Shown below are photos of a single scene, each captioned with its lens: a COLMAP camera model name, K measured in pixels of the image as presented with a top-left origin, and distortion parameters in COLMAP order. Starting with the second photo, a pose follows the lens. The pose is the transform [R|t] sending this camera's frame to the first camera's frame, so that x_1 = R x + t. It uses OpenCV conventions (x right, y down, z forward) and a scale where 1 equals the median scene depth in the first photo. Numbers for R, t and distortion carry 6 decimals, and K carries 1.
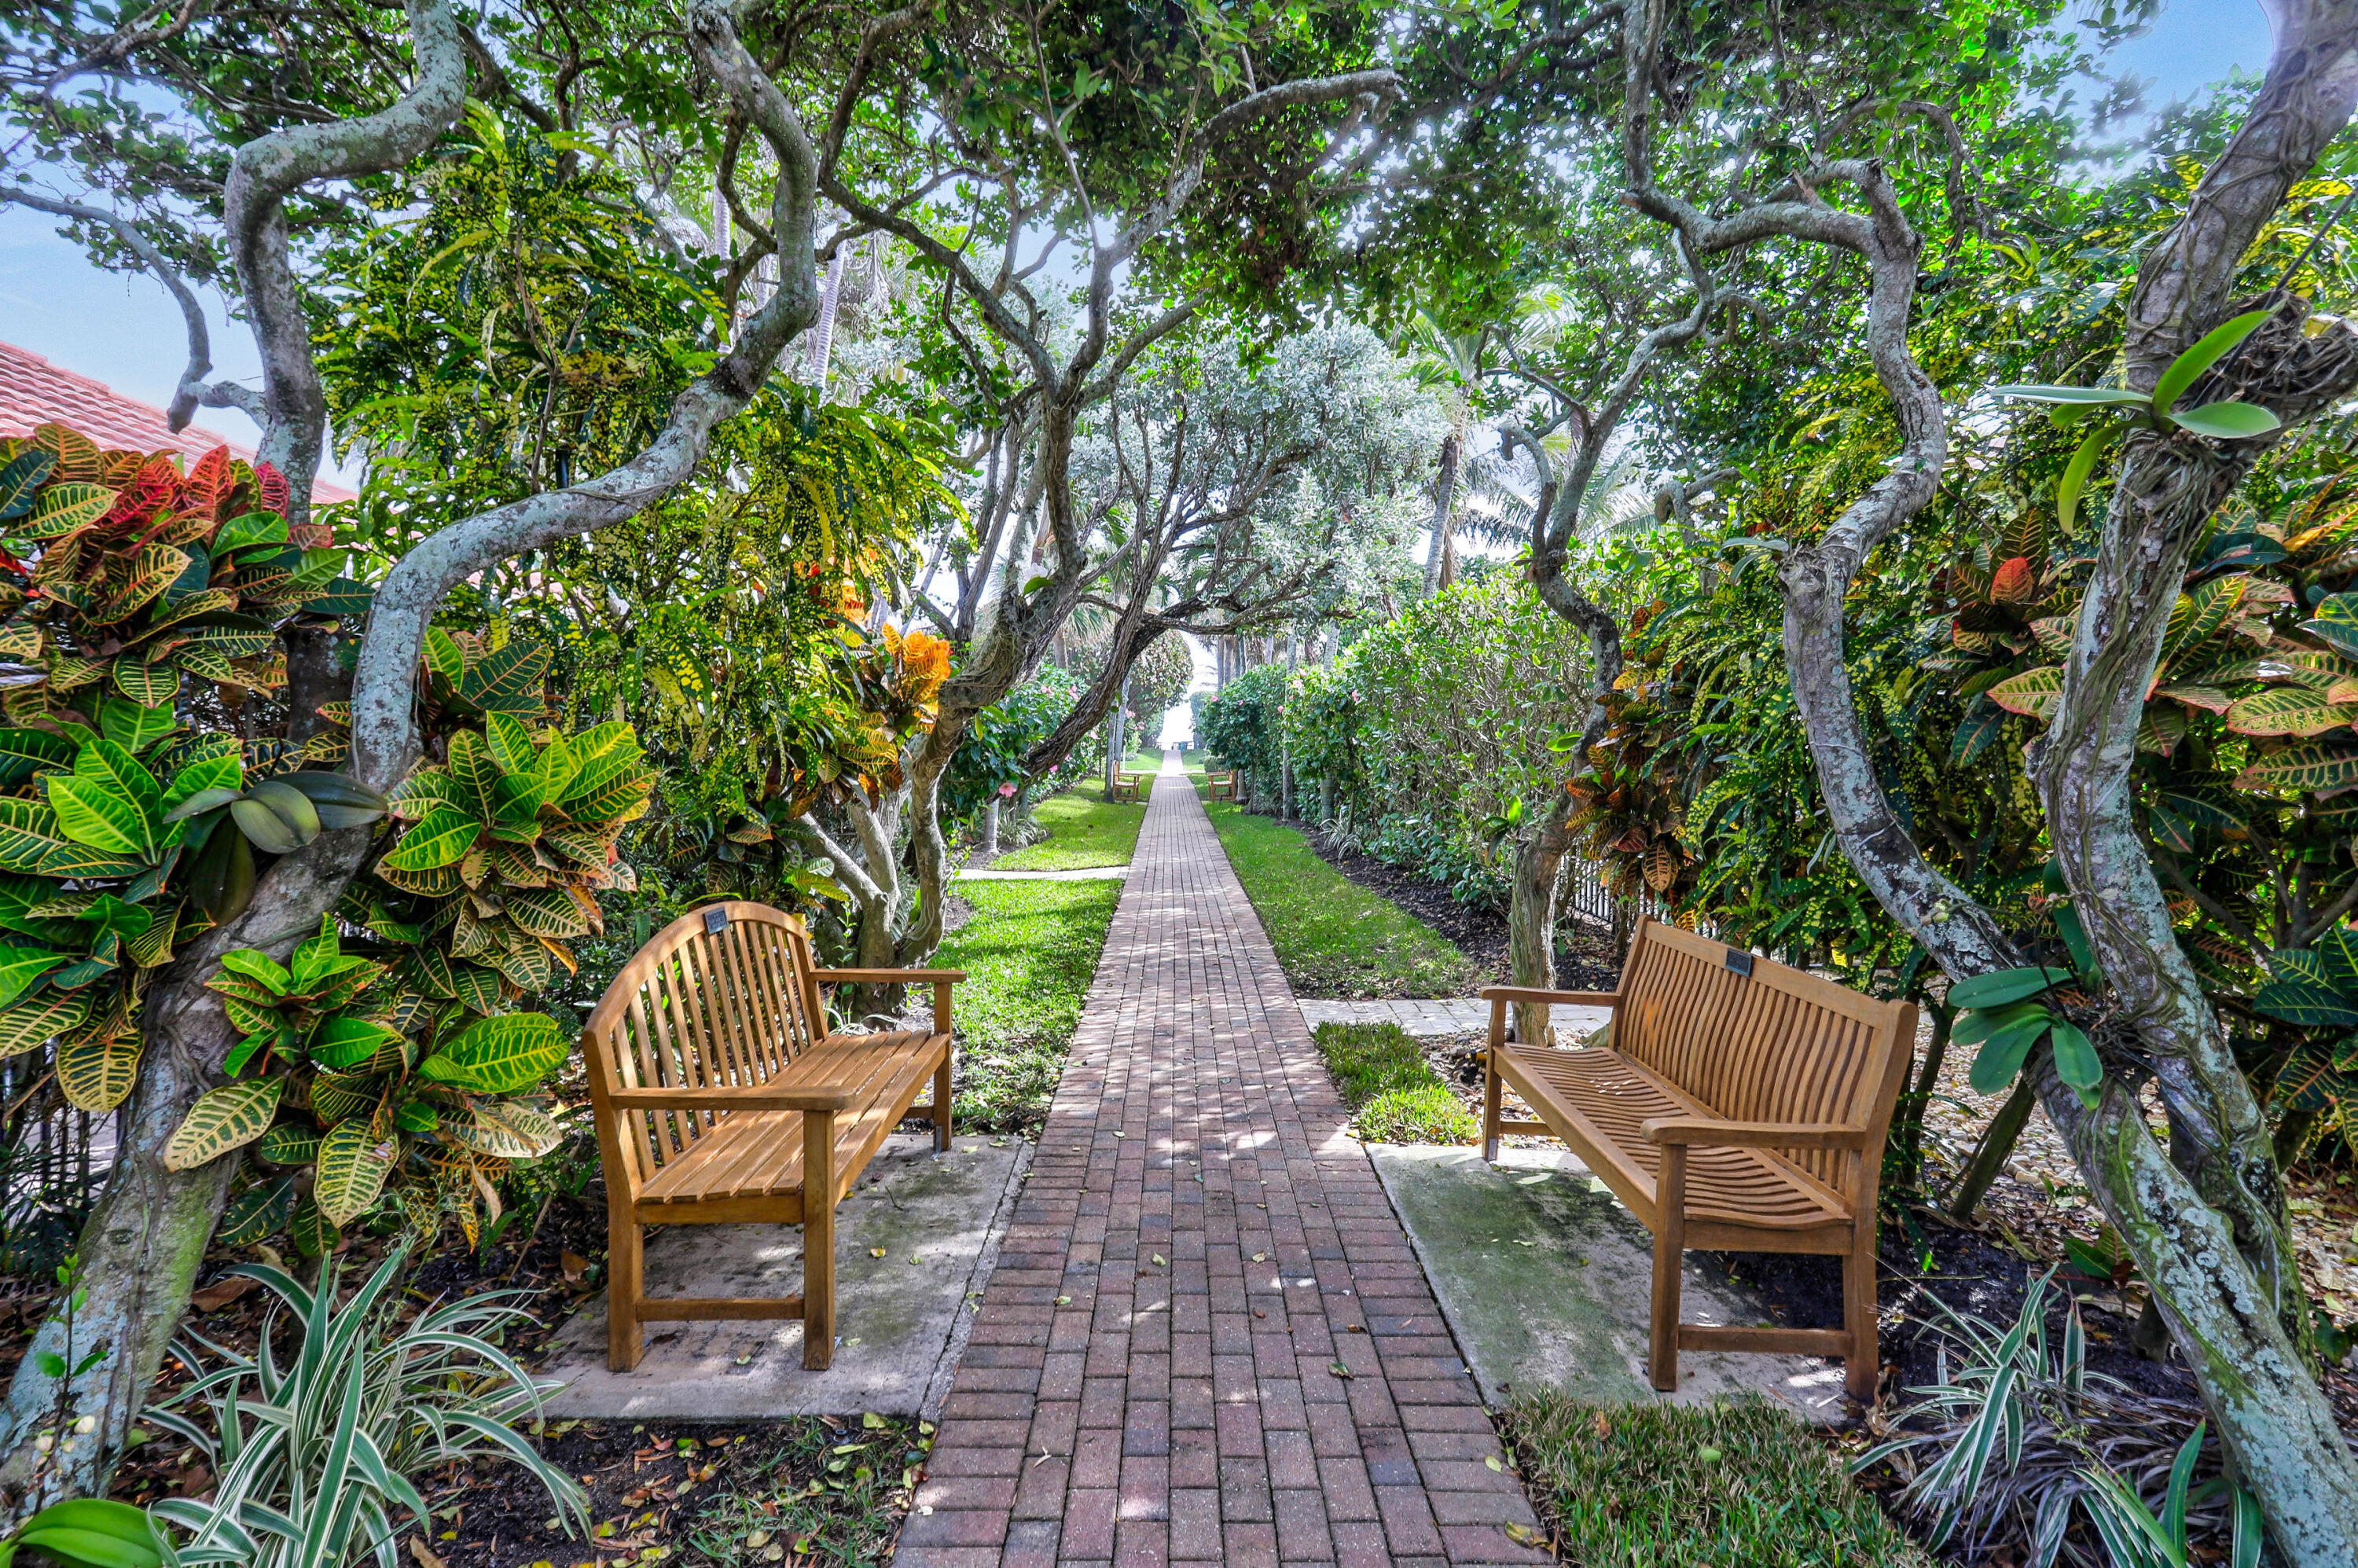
lens RADIAL K [[1162.6, 0, 1177.1], [0, 1162.6, 775.3], [0, 0, 1]] dist [0.001716, 0.000088]
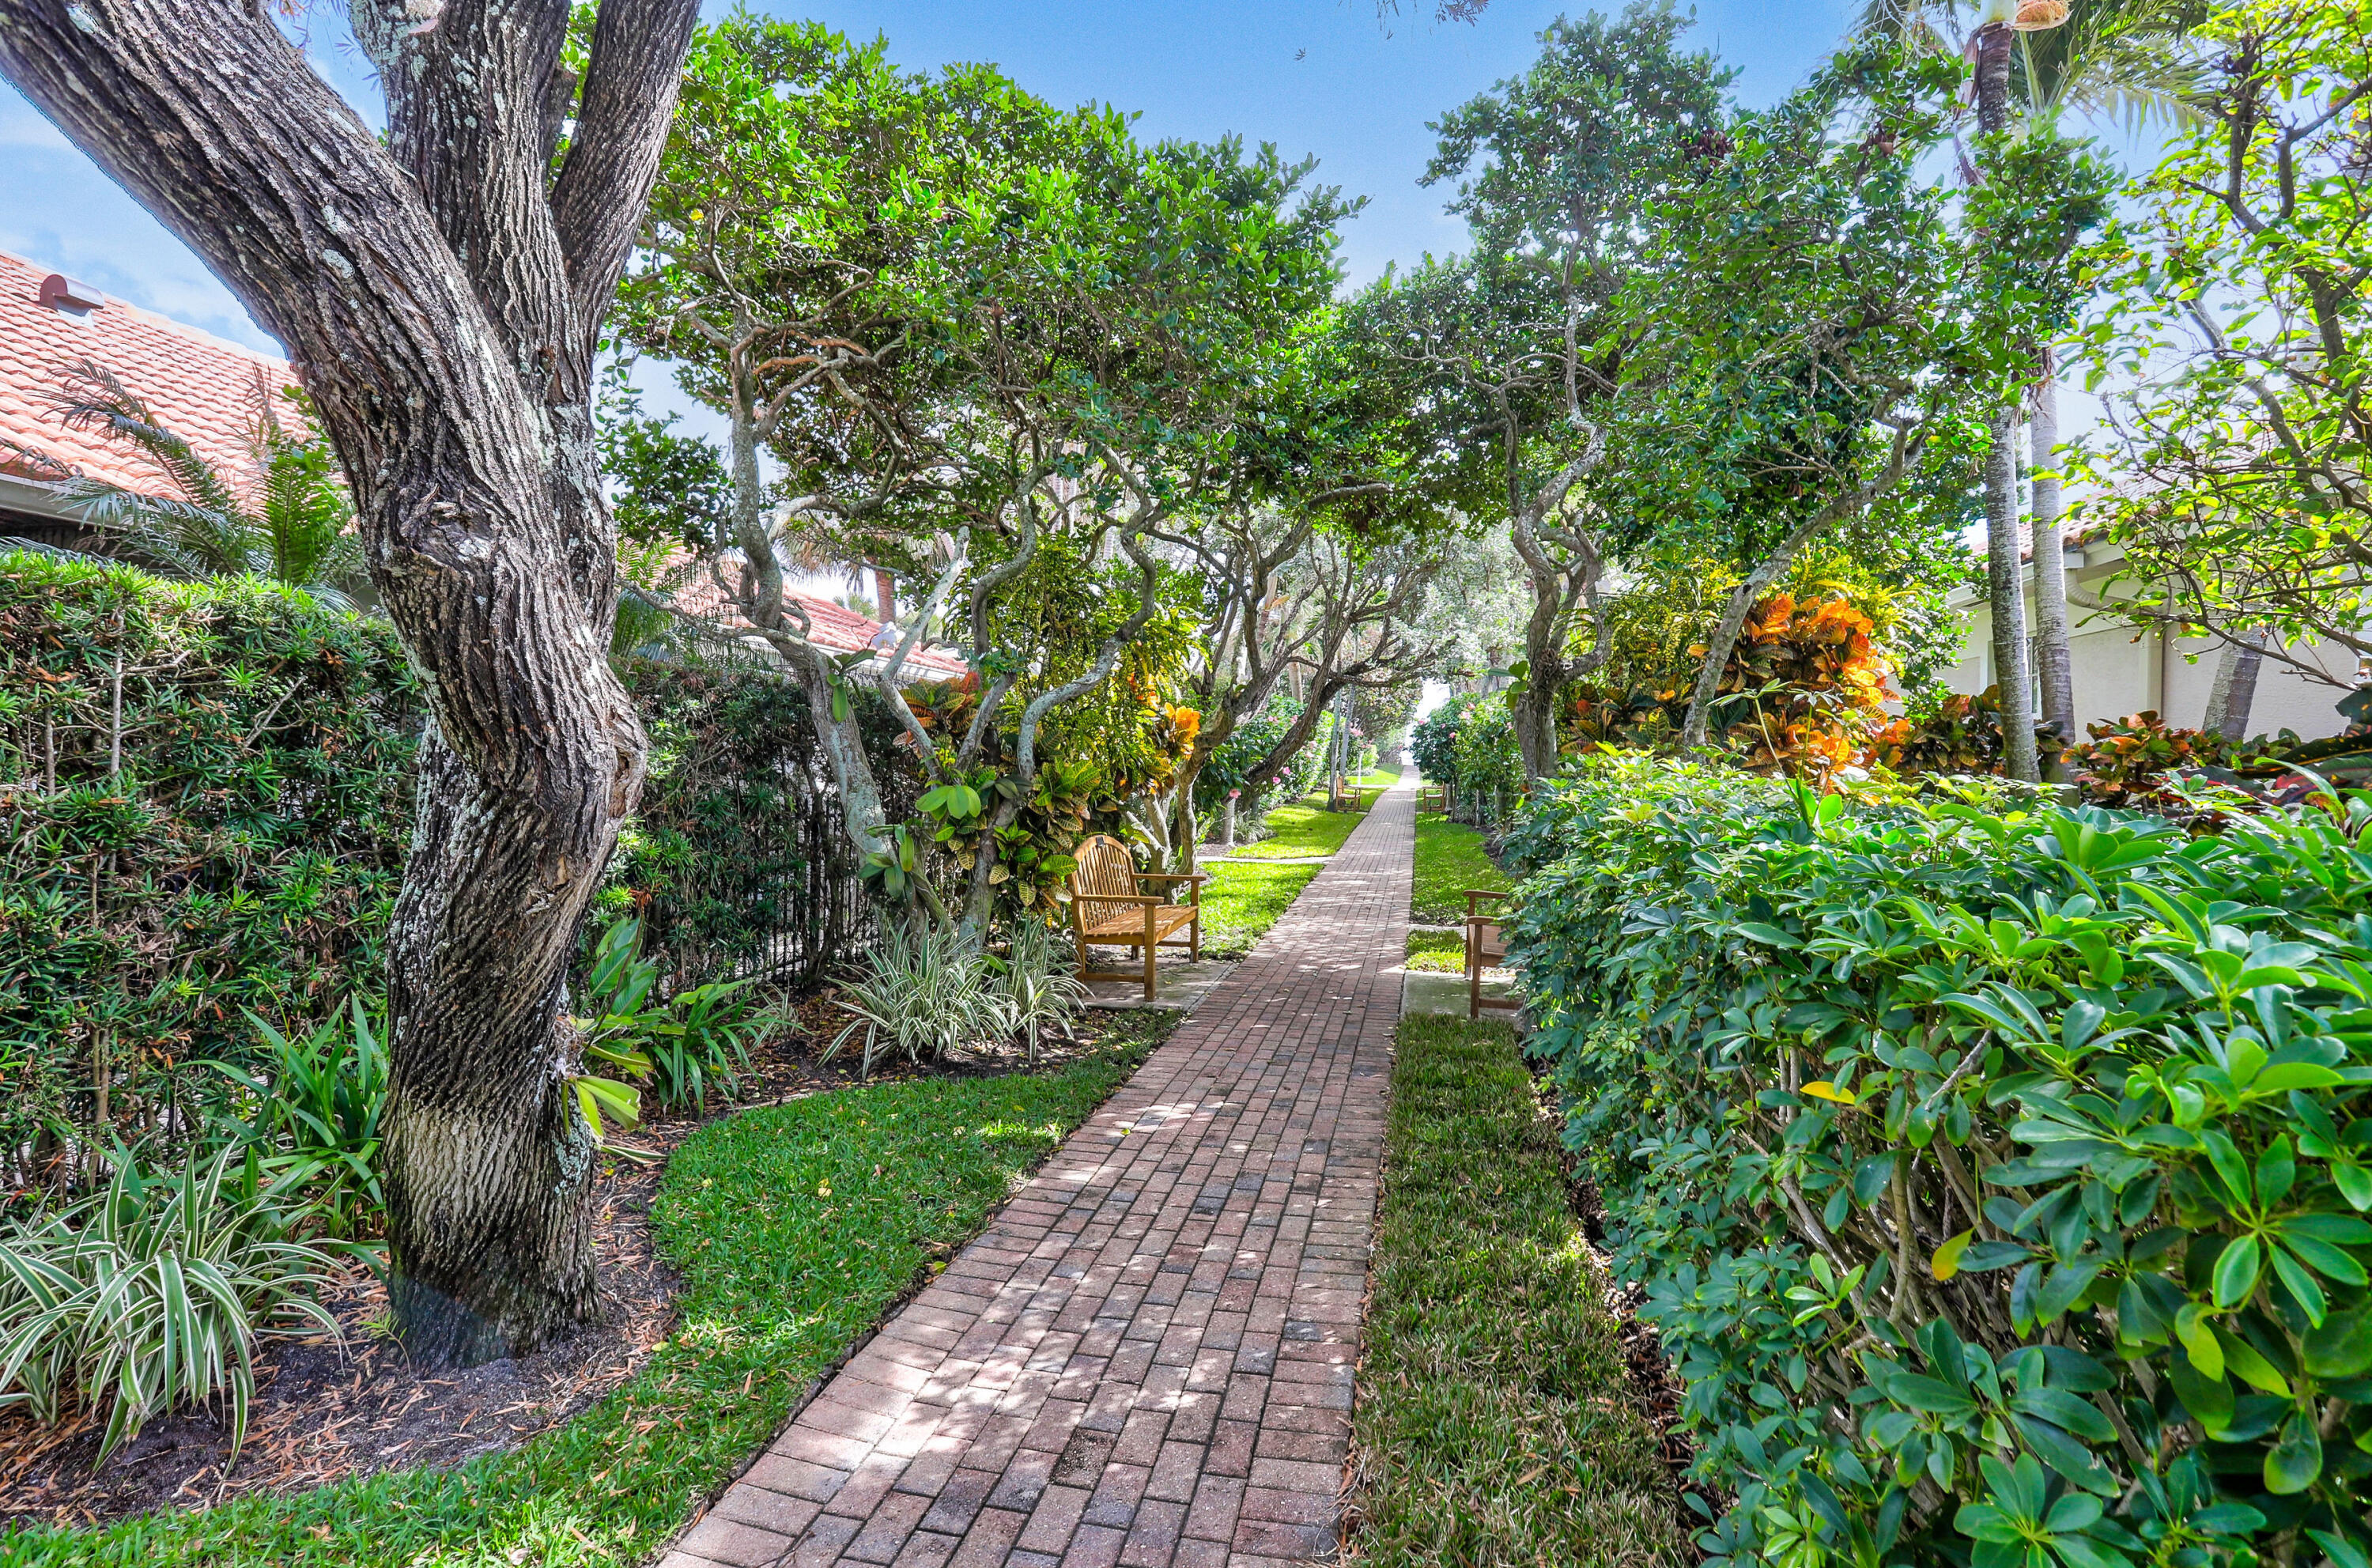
lens RADIAL K [[1169.5, 0, 1186.2], [0, 1169.5, 783.2], [0, 0, 1]] dist [0.001716, 0.000088]
pose [[0.979558, 0.005129, -0.201094, 0.149497], [-0.006355, 0.999965, -0.005449, 0.012243], [0.201059, 0.006616, 0.979557, -0.774472]]
